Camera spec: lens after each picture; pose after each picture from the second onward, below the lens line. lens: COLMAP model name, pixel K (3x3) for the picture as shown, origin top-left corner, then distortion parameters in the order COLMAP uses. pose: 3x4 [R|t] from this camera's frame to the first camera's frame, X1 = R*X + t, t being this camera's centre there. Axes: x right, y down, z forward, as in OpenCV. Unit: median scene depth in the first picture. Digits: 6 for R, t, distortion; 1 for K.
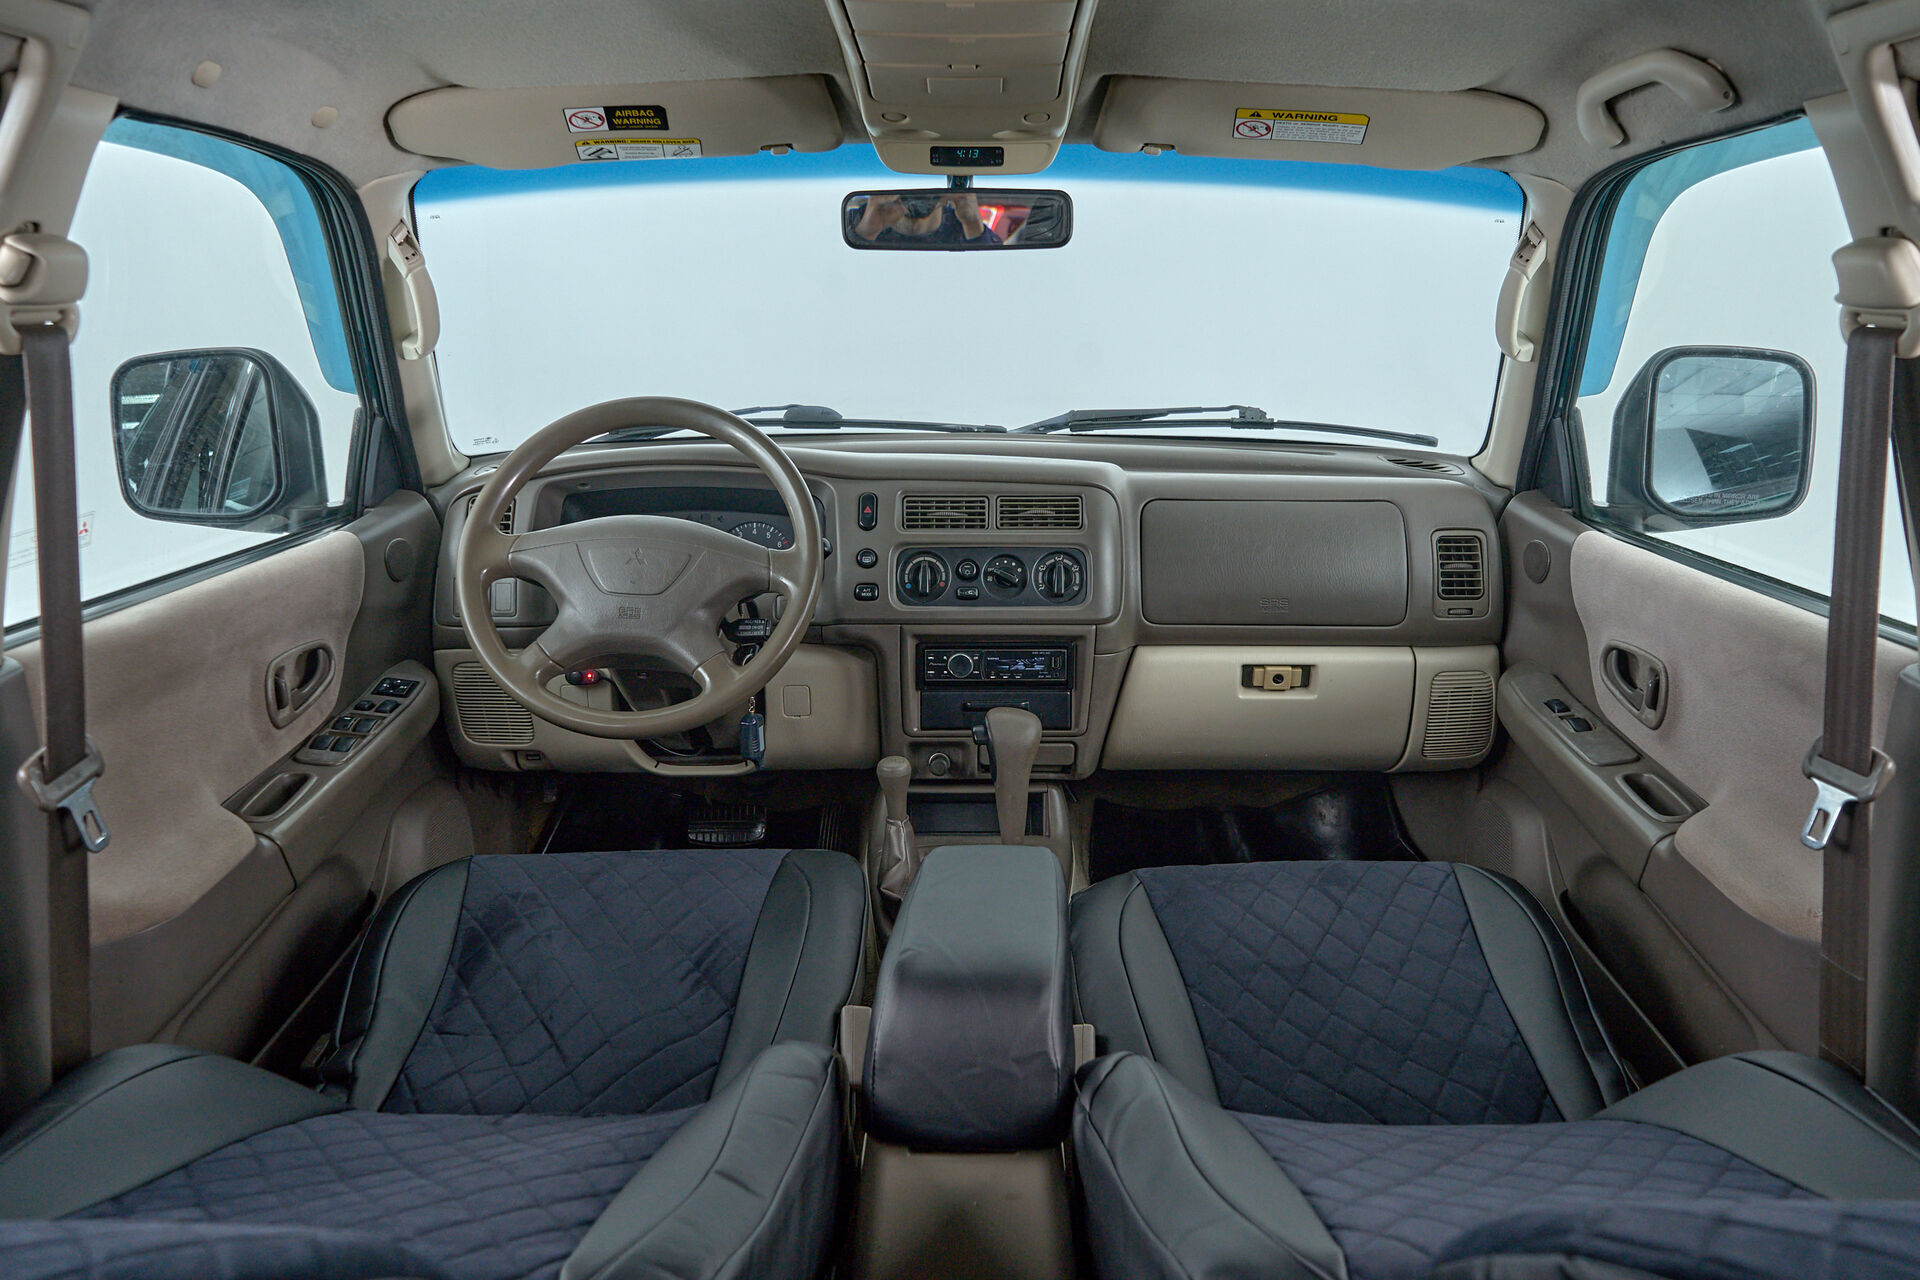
lens RADIAL K [[1561.9, 0, 984.9], [0, 1561.9, 633.6], [0, 0, 1]] dist [0.000003, -0.014815]
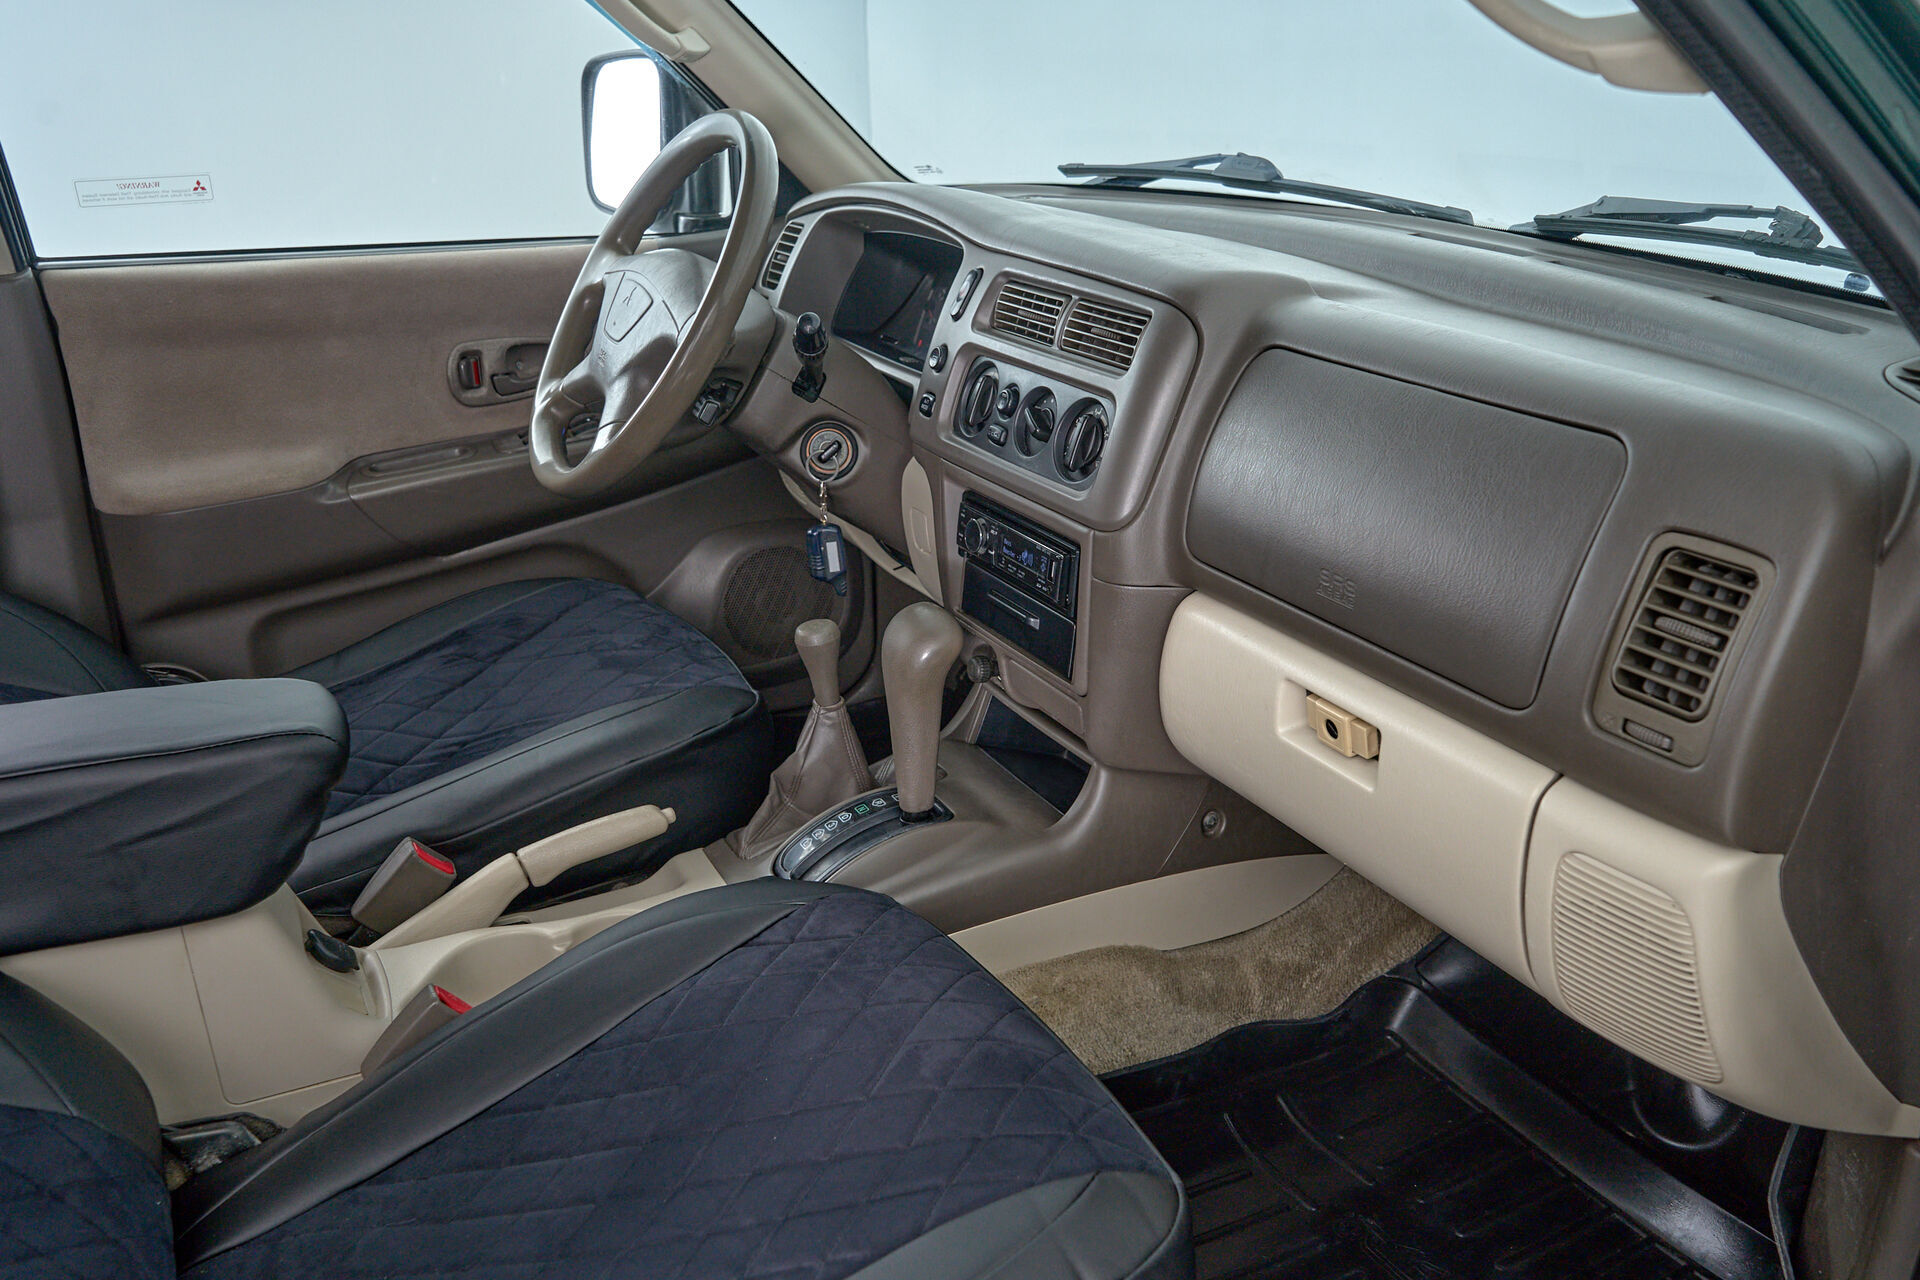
lens RADIAL K [[1561.9, 0, 965.2], [0, 1561.9, 636.5], [0, 0, 1]] dist [0.000003, -0.014815]
pose [[0.455923, 0.314074, -0.832762, 0.566106], [-0.195741, 0.948142, 0.250425, -0.108270], [0.868228, 0.048831, 0.493756, 0.652855]]
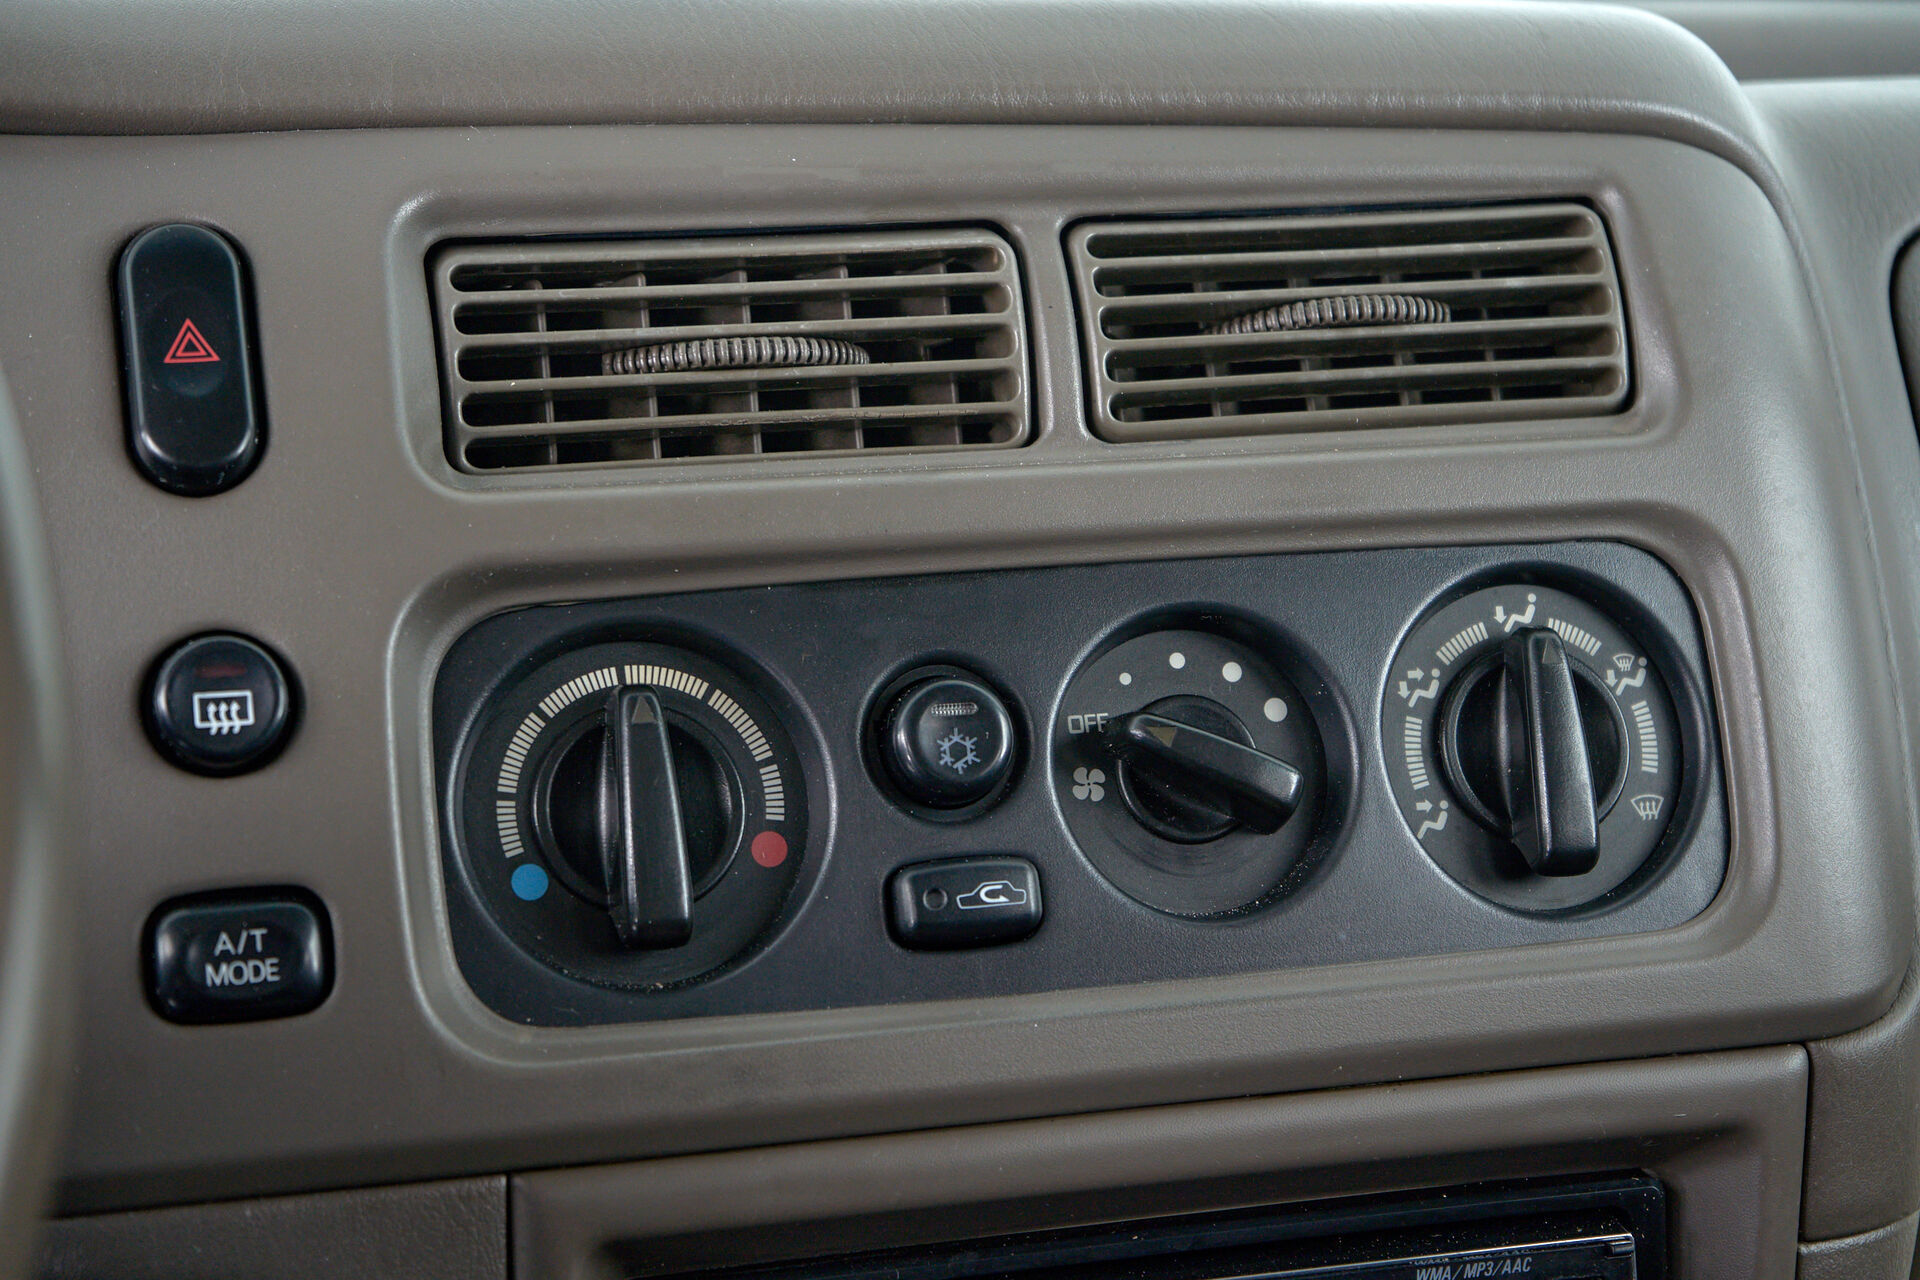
lens RADIAL K [[4013.7, 0, 966.4], [0, 4013.7, 637.3], [0, 0, 1]] dist [0.046336, 0.000000]
pose [[0.961949, -0.064408, 0.265528, -0.103911], [0.079997, 0.995624, -0.048306, -0.031655], [-0.261255, 0.067709, 0.962892, 0.646999]]
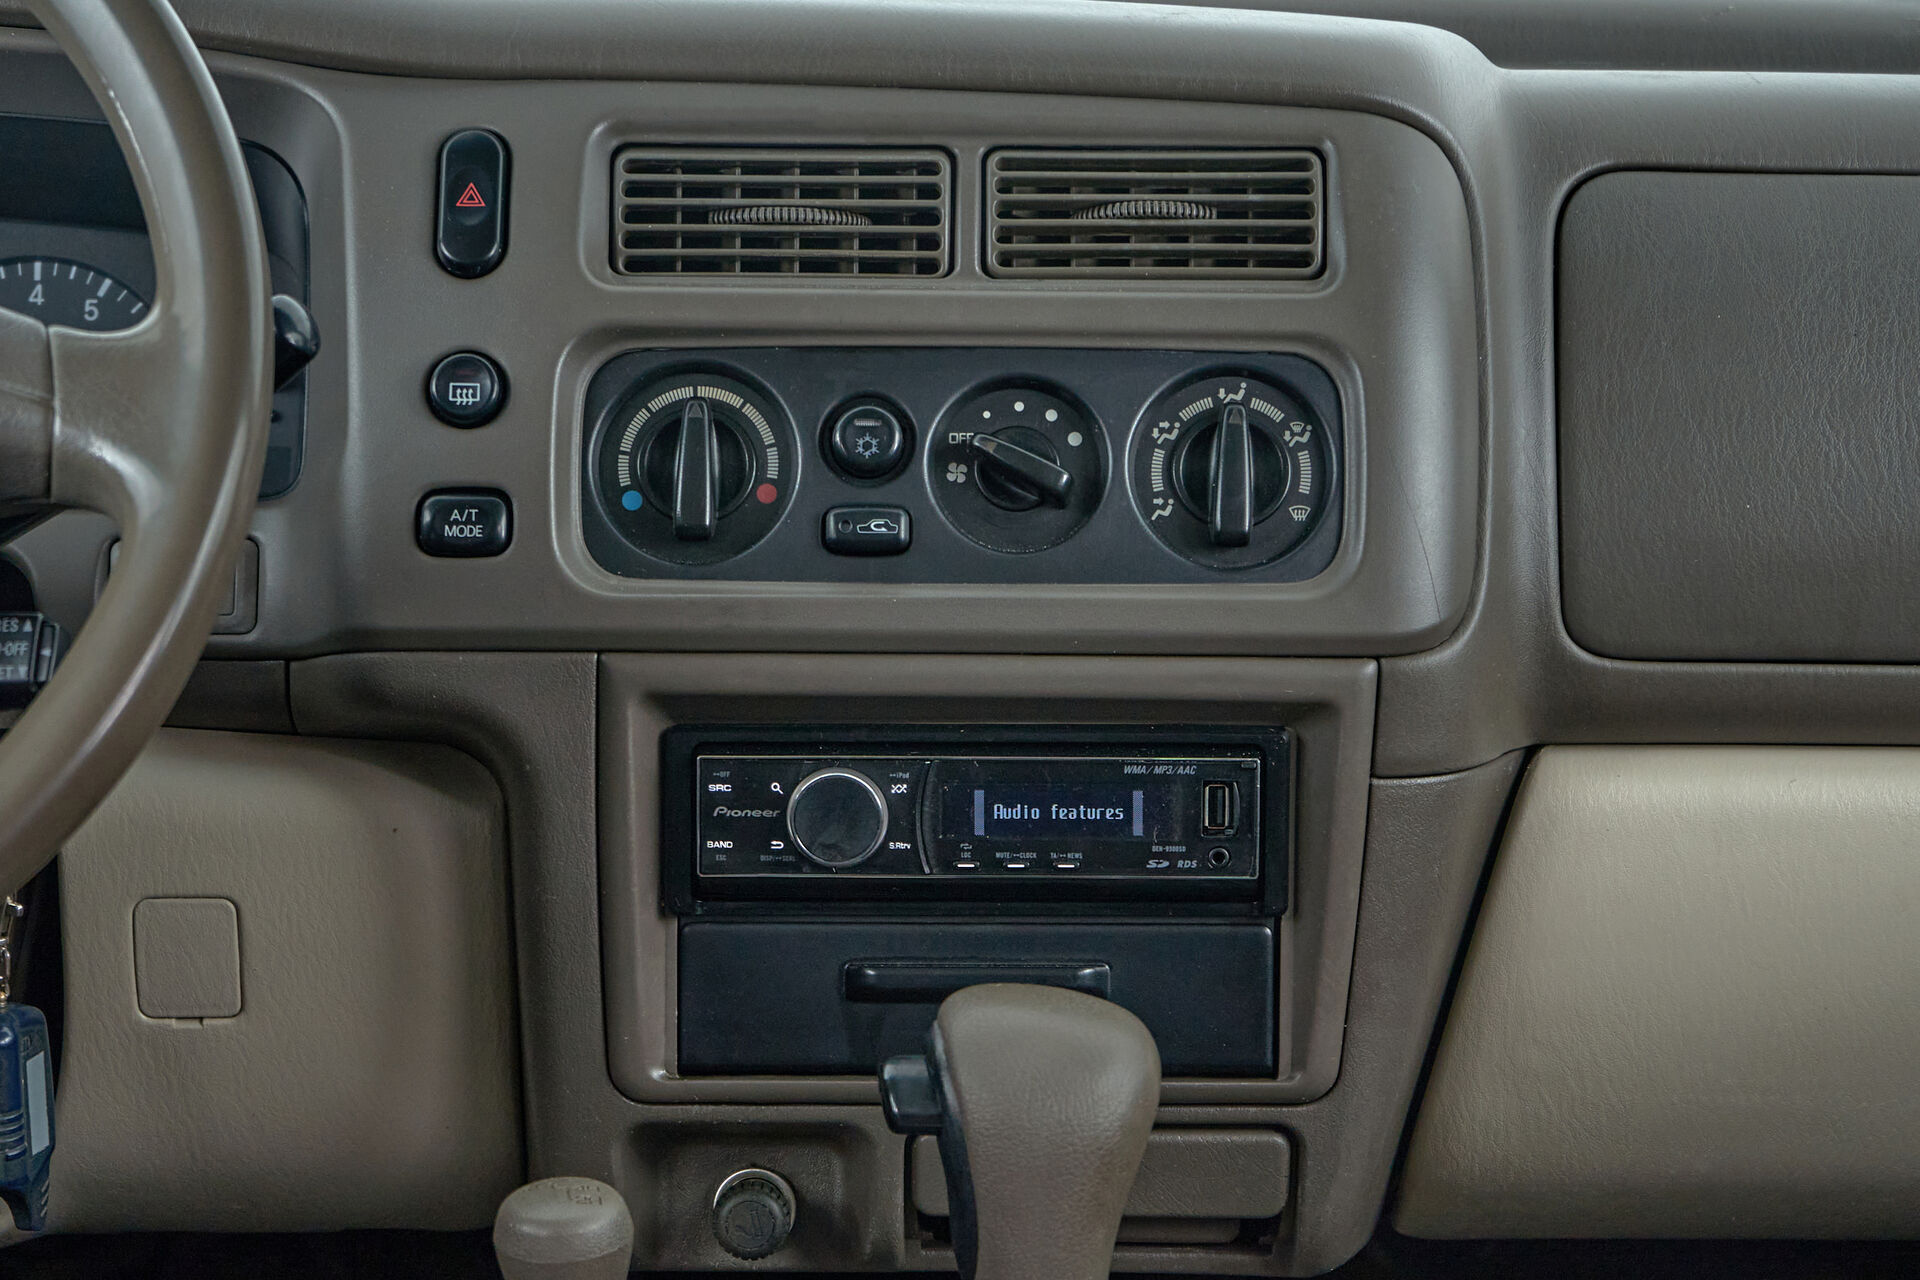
lens RADIAL K [[5289.6, 0, 978.1], [0, 5289.6, 743.7], [0, 0, 1]] dist [0.003062, 0.000000]
pose [[0.999987, 0.004995, -0.000511, 0.007317], [-0.004999, 0.999950, -0.008696, 0.015708], [0.000468, 0.008698, 0.999962, 0.149977]]
